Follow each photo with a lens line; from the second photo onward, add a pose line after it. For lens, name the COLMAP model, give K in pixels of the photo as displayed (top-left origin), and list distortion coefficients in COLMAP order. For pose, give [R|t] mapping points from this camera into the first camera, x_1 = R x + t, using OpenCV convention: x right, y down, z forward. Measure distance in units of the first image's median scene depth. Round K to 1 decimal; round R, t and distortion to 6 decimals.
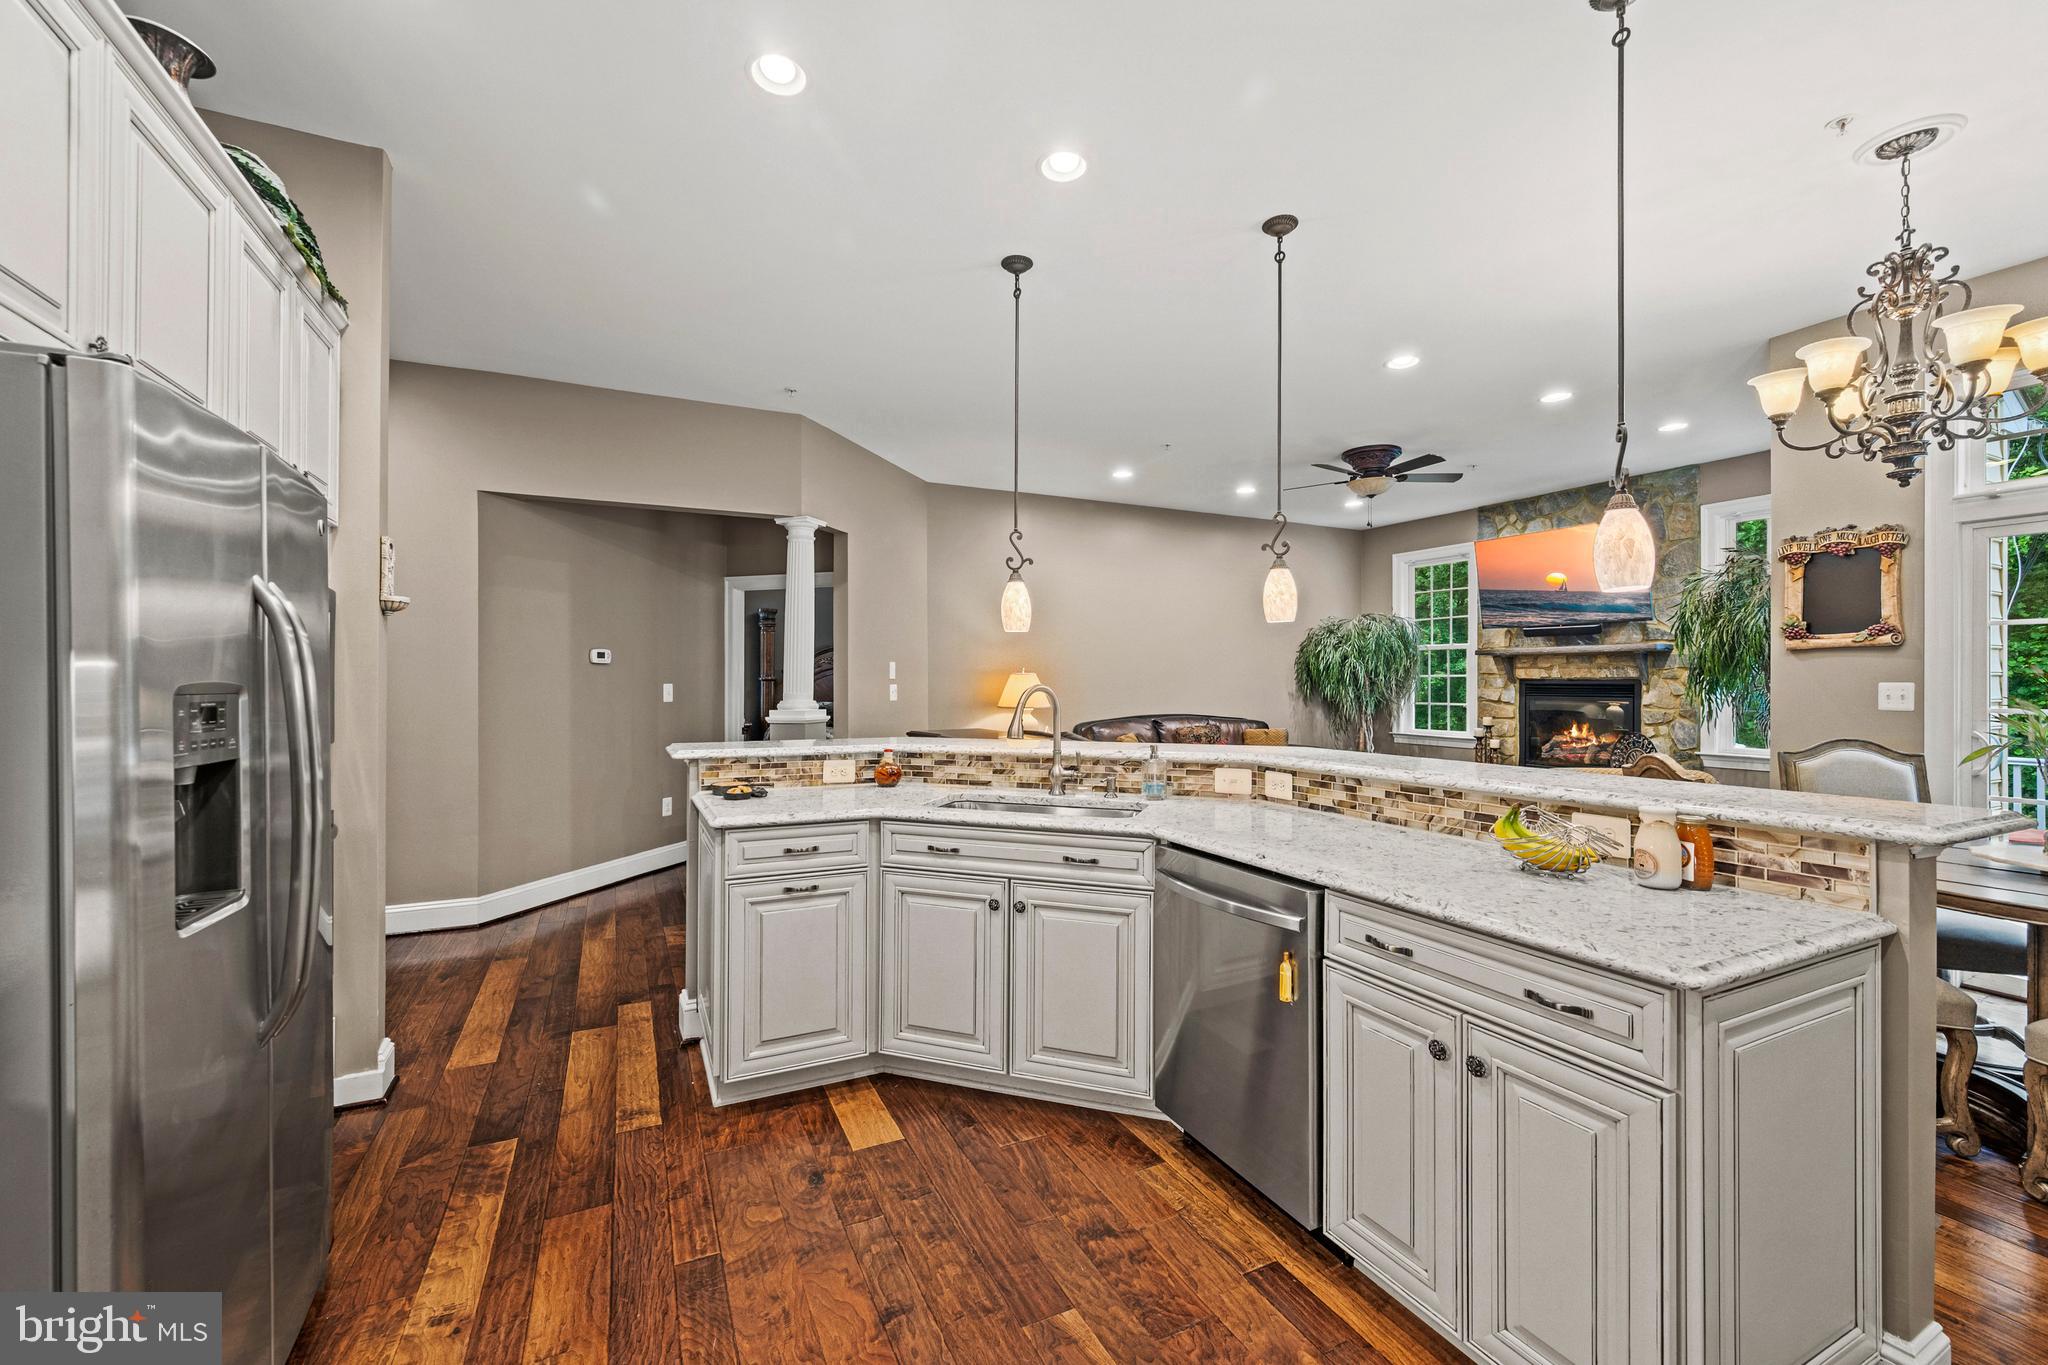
lens RADIAL K [[826.7, 0, 1020.3], [0, 826.7, 680.1], [0, 0, 1]] dist [0.005006, -0.000861]
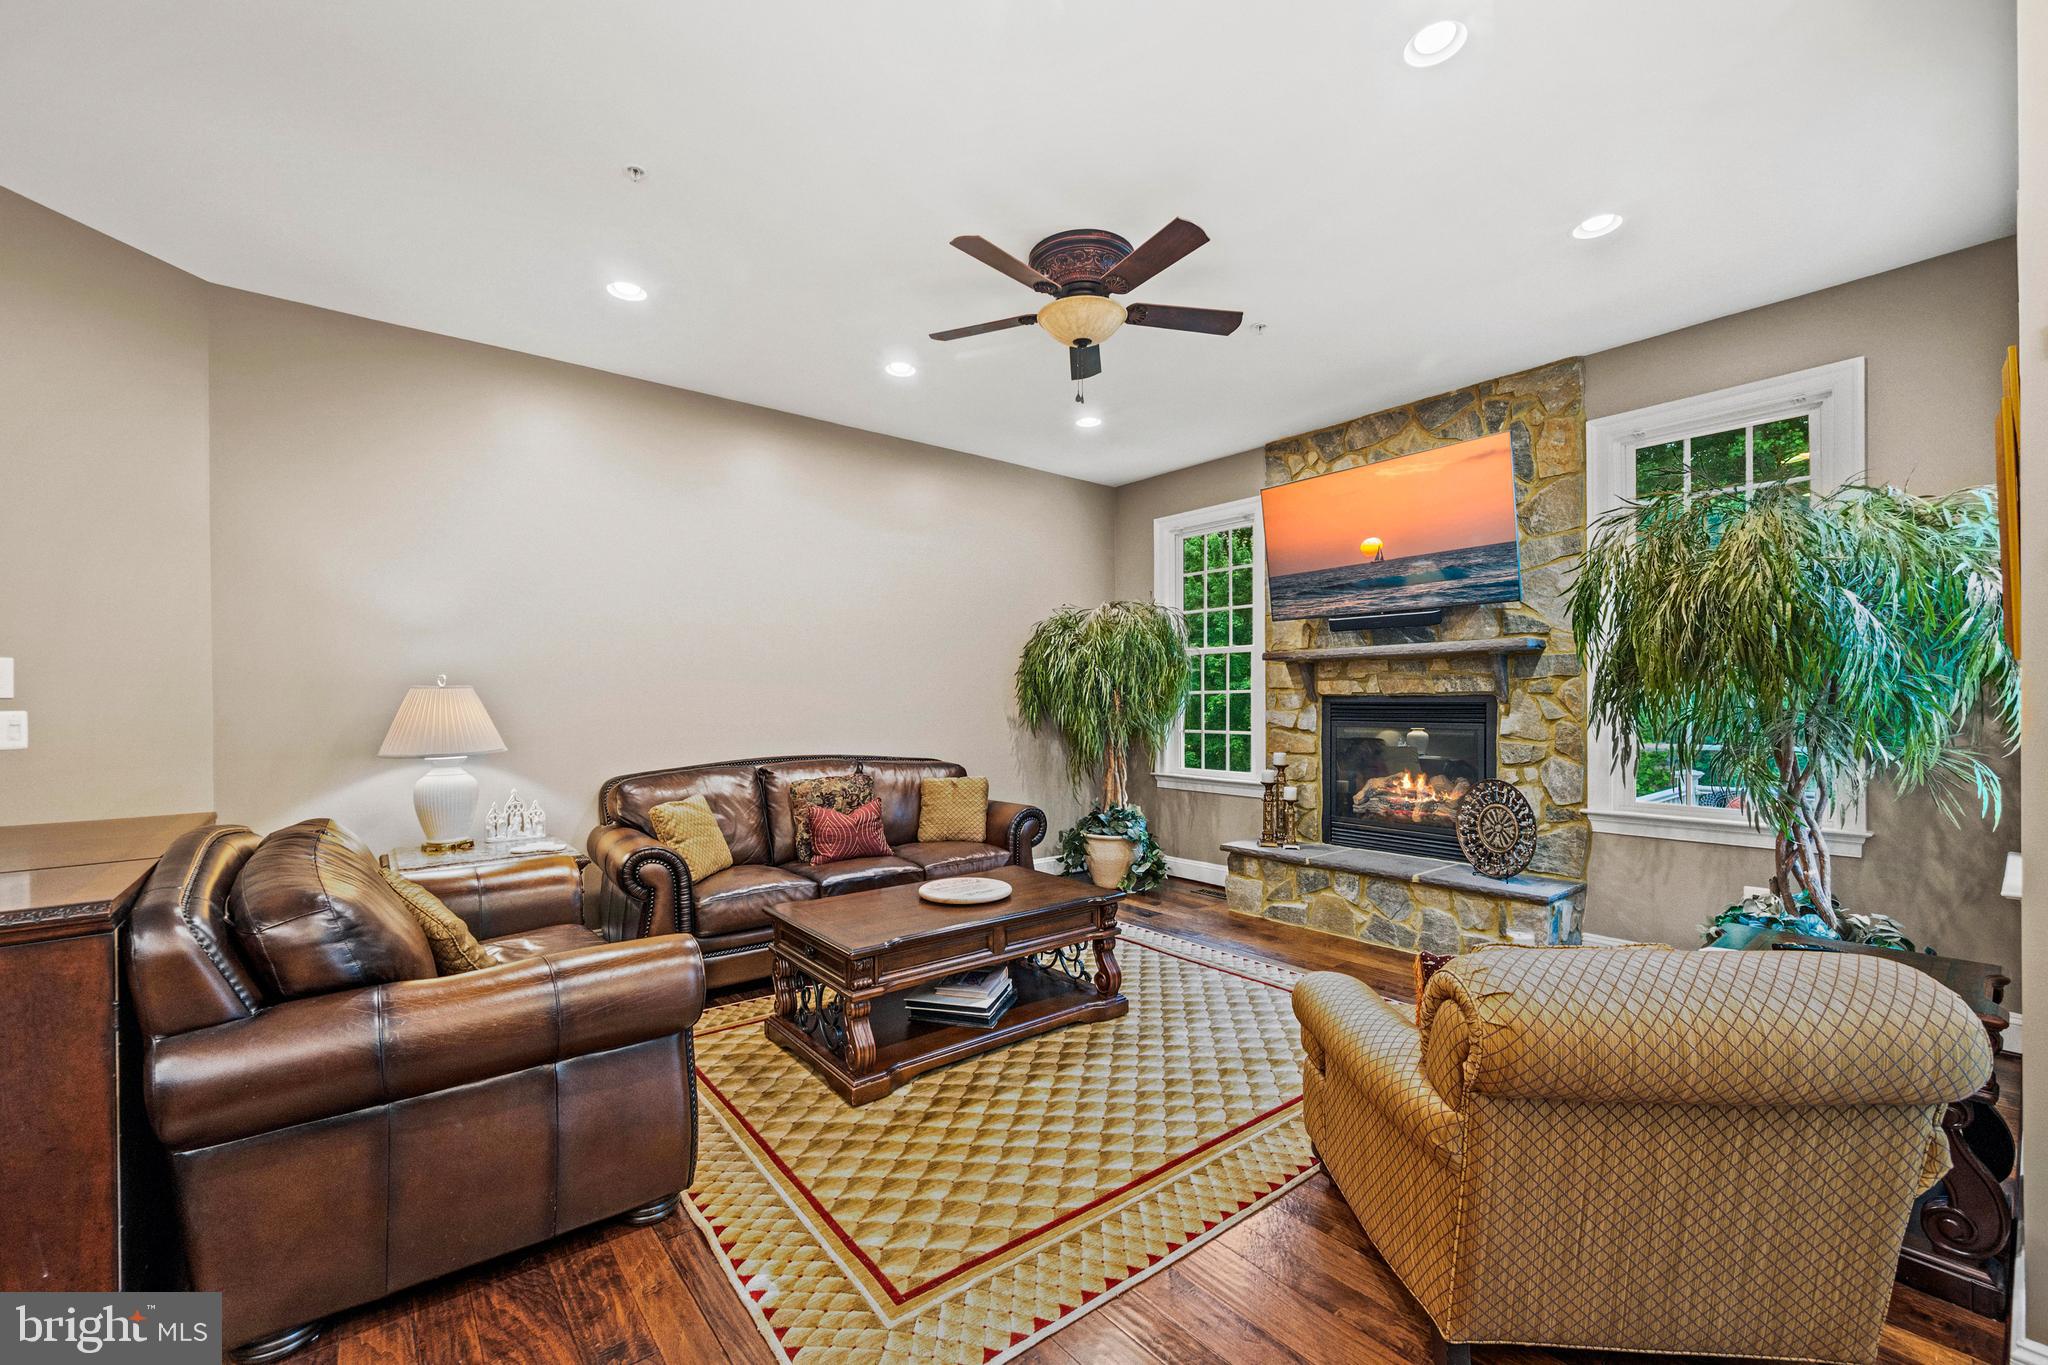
lens RADIAL K [[826.7, 0, 1021.6], [0, 826.7, 701.3], [0, 0, 1]] dist [0.005006, -0.000861]
pose [[0.975069, -0.003445, 0.221876, 0.213180], [0.003567, 0.999994, -0.000153, 0.002331], [-0.221875, 0.000941, 0.975075, 0.395381]]
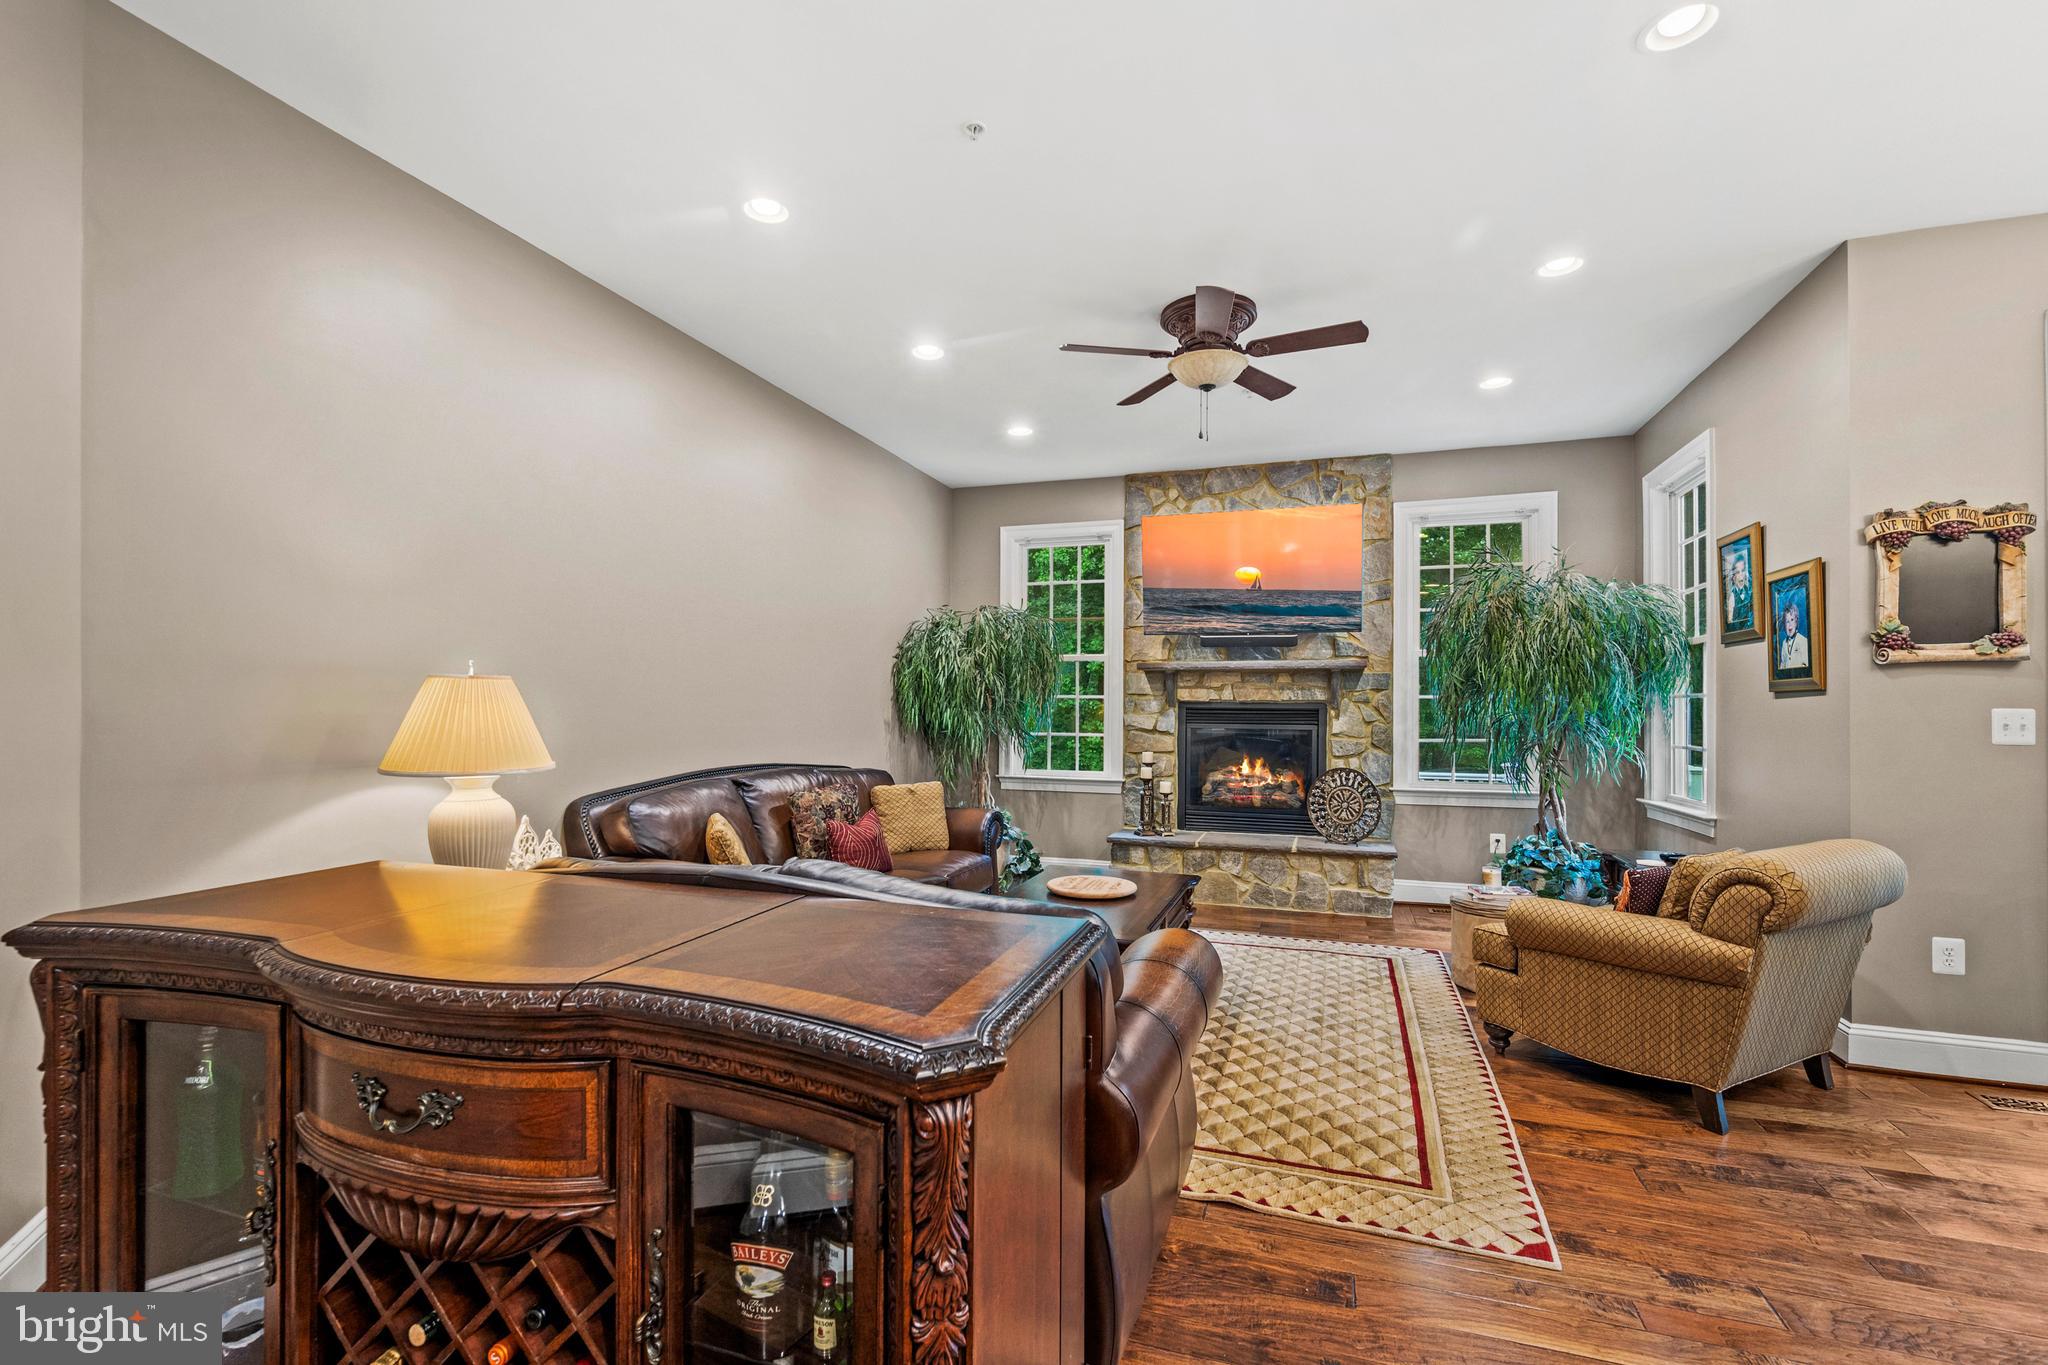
lens RADIAL K [[891.8, 0, 1025.8], [0, 891.8, 699.7], [0, 0, 1]] dist [0.004990, -0.001481]
pose [[0.707291, 0.008869, 0.706866, -0.089052], [-0.006887, 0.999960, -0.005655, 0.002579], [-0.706889, -0.000868, 0.707324, 0.507361]]
